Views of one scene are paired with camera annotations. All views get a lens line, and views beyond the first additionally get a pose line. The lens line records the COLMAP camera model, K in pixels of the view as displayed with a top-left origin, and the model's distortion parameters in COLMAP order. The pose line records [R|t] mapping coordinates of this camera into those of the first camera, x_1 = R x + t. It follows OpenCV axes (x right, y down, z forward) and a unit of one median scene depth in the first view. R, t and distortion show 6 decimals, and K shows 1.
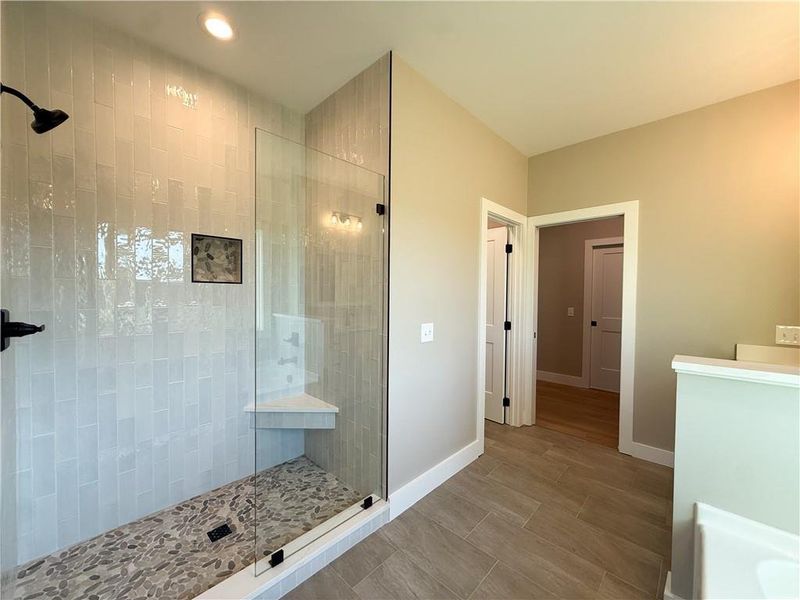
lens RADIAL K [[320.1, 0, 400.0], [0, 320.1, 300.0], [0, 0, 1]] dist [0.000861, 0.000057]
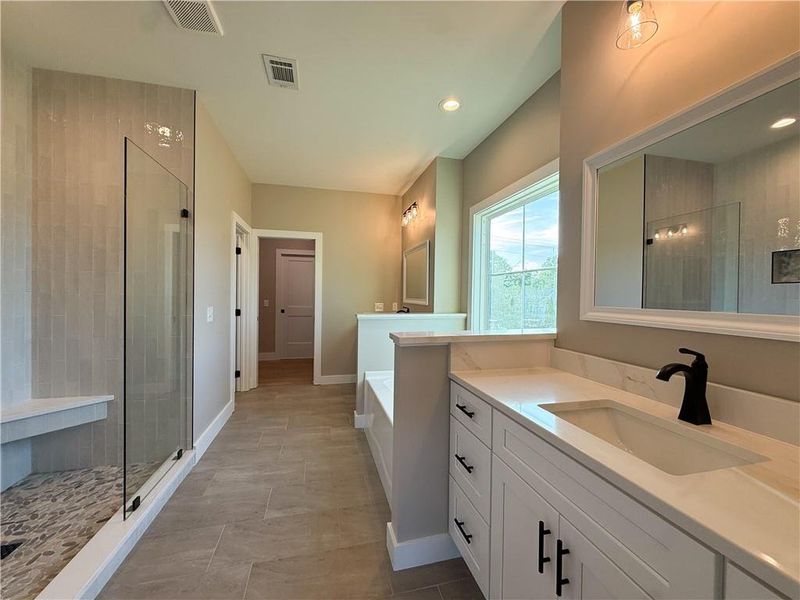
lens RADIAL K [[320.1, 0, 400.0], [0, 320.1, 300.0], [0, 0, 1]] dist [0.000861, 0.000057]
pose [[0.535481, -0.013284, 0.844443, -0.546597], [0.010416, 0.999904, 0.009125, 0.038437], [-0.844483, 0.003909, 0.535568, -0.291650]]
